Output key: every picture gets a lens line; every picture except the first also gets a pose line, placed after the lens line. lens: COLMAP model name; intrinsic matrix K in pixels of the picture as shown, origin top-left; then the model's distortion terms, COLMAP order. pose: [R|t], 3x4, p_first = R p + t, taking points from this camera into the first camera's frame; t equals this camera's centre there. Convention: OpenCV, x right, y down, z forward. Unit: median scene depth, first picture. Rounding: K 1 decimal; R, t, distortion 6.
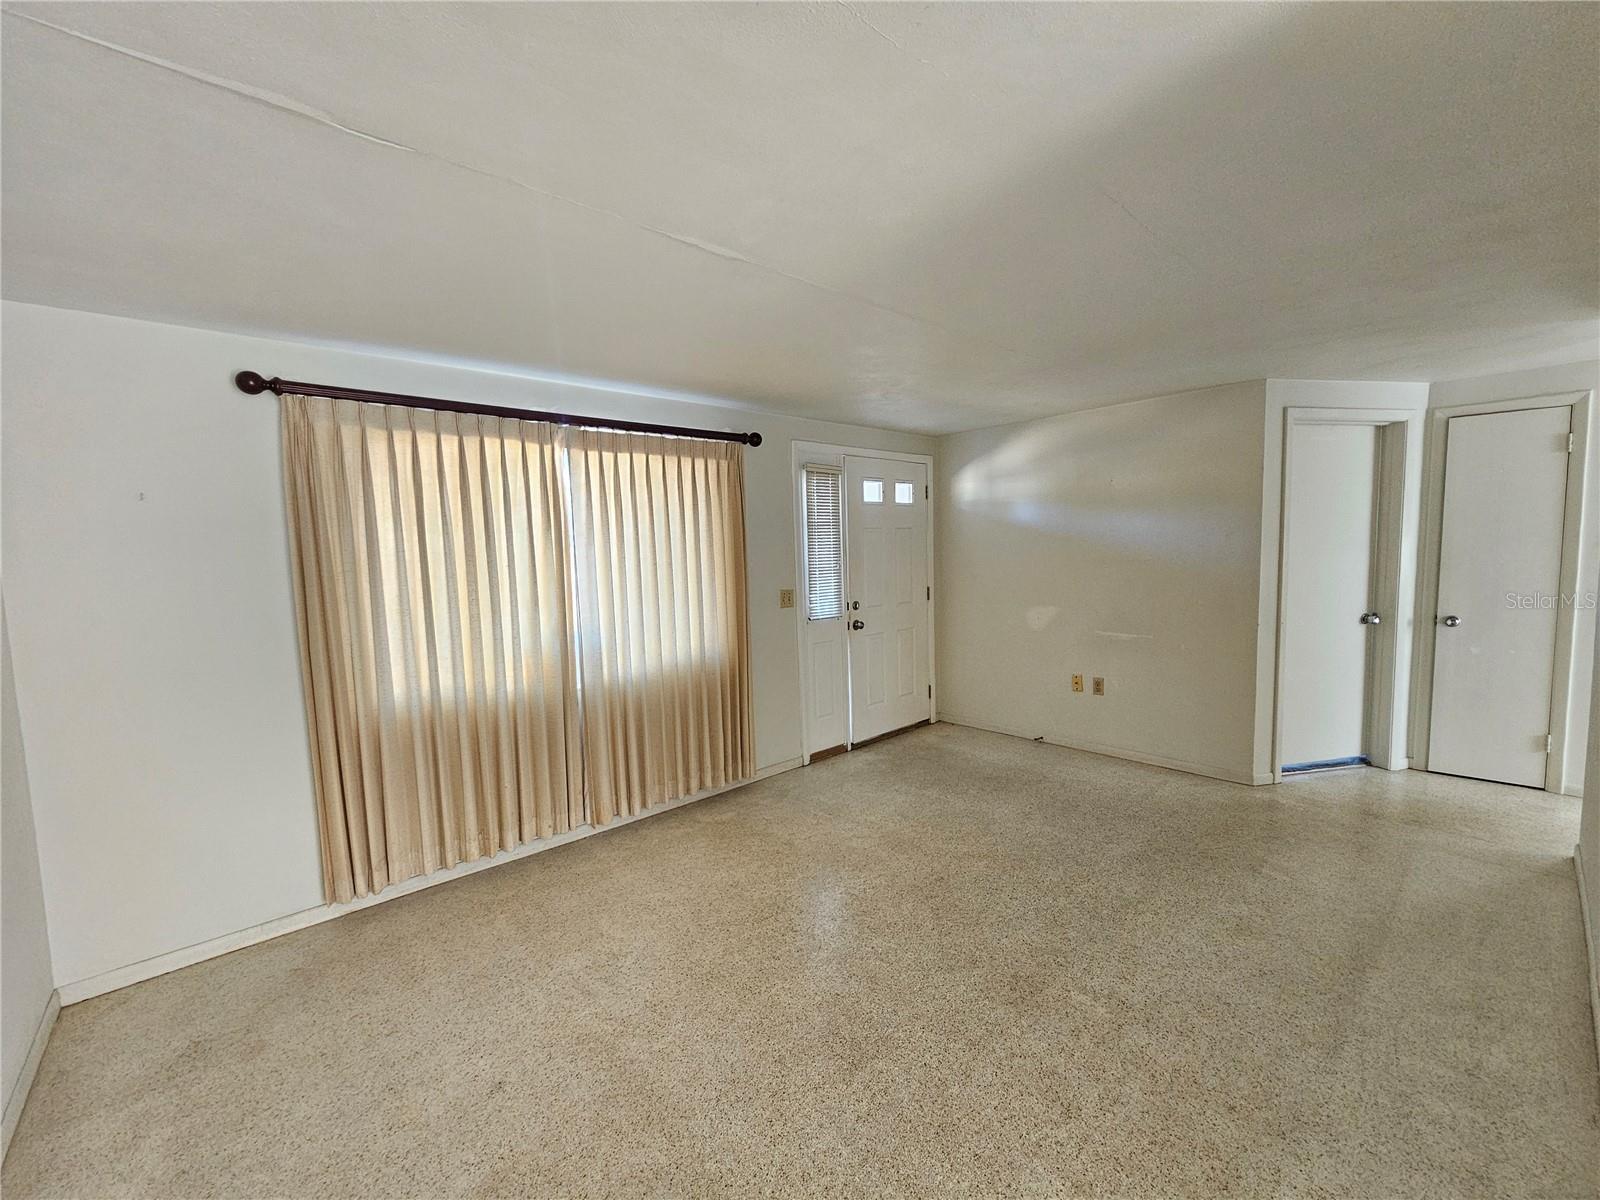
lens RADIAL K [[656.1, 0, 794.9], [0, 656.1, 604.8], [0, 0, 1]] dist [-0.003403, 0.002258]
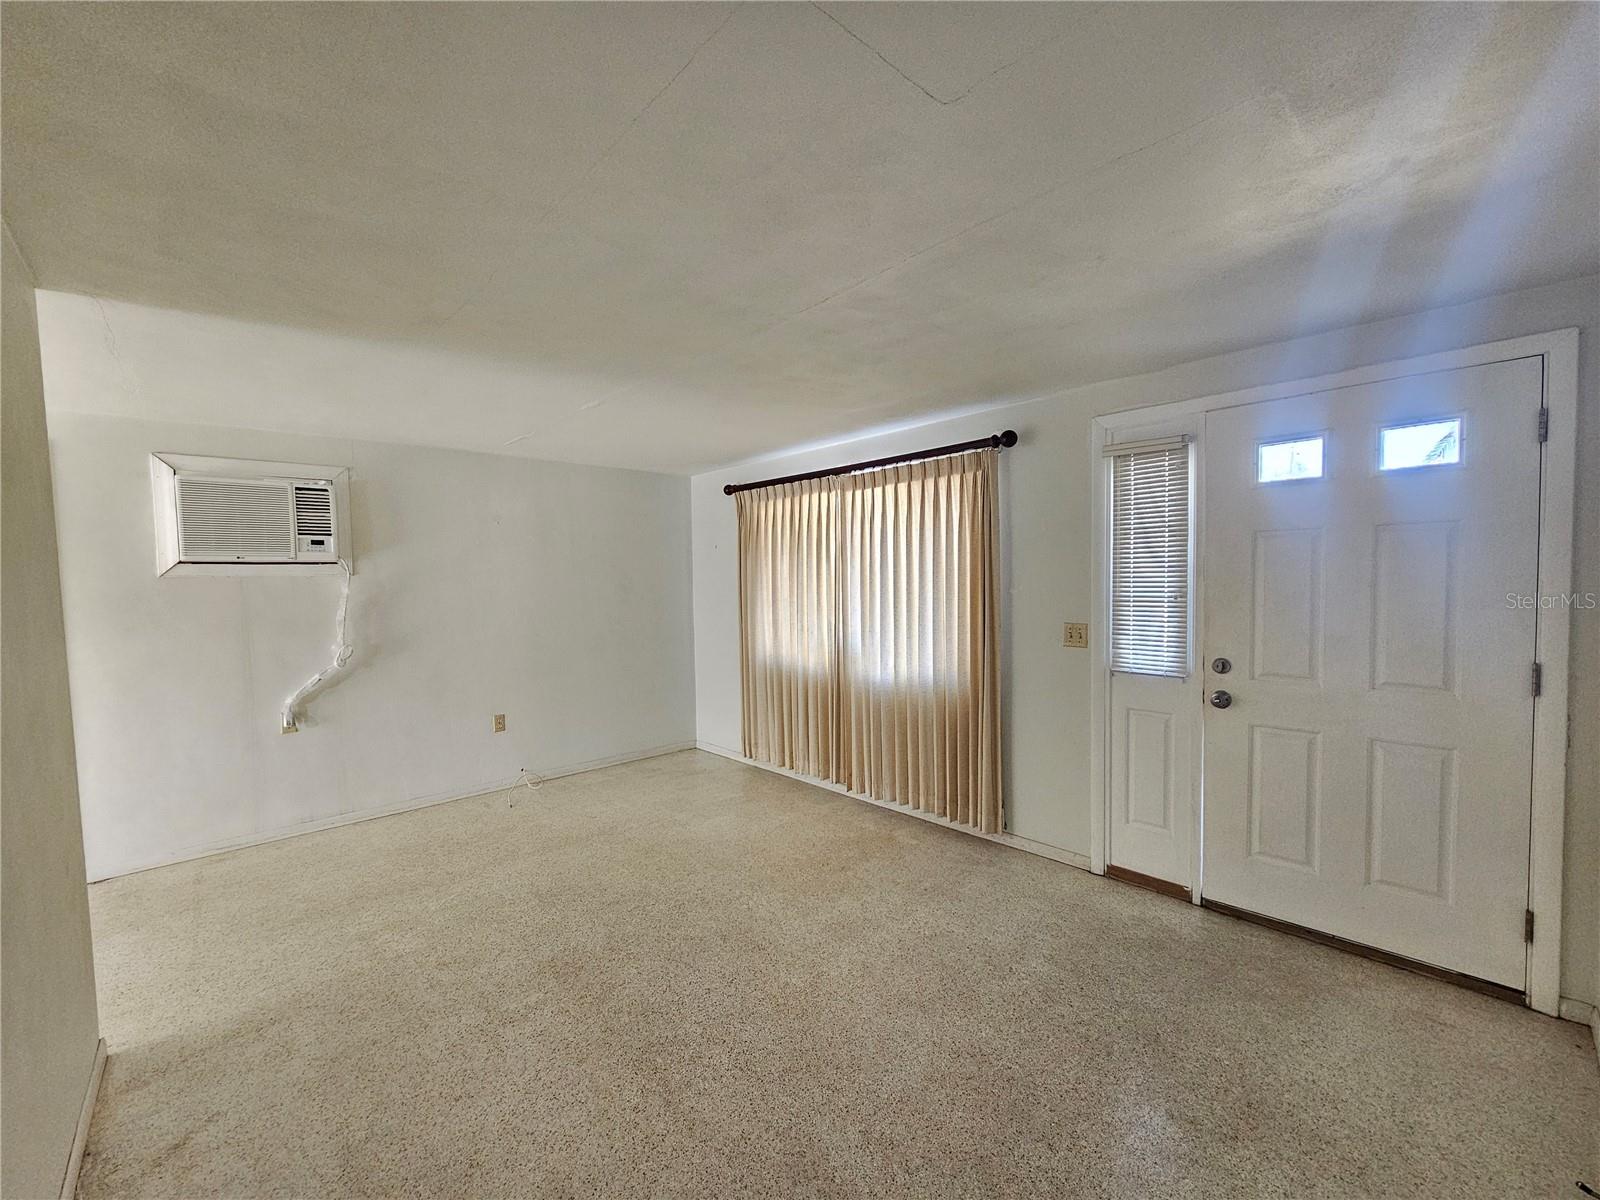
lens RADIAL K [[656.1, 0, 794.9], [0, 656.1, 603.1], [0, 0, 1]] dist [-0.003403, 0.002258]
pose [[0.019429, 0.068638, -0.997452, 1.120723], [-0.066115, 0.995545, 0.067219, -0.116028], [0.997623, 0.064641, 0.023880, 1.030604]]
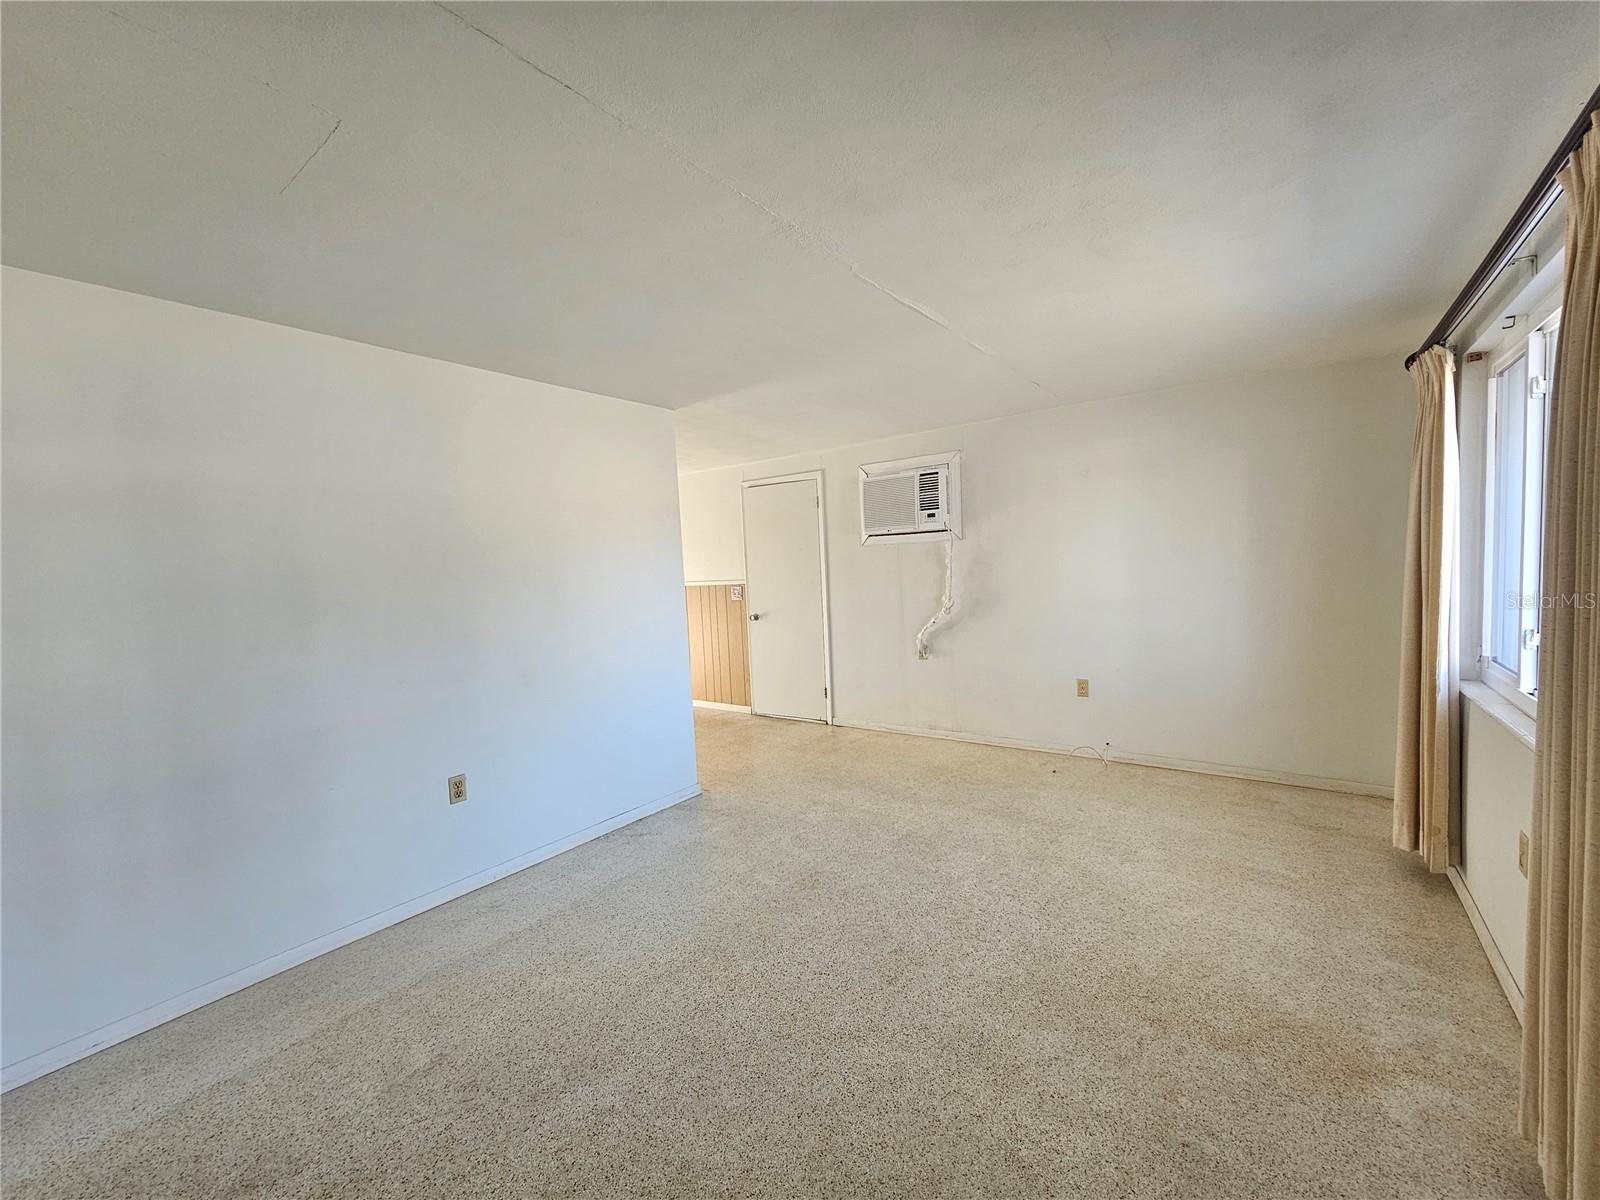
lens RADIAL K [[656.1, 0, 796.4], [0, 656.1, 598.0], [0, 0, 1]] dist [-0.003403, 0.002258]
pose [[-0.975468, 0.083833, -0.203556, 0.460351], [0.055974, 0.988715, 0.138957, -0.129034], [0.212908, 0.124154, -0.969152, 1.708787]]
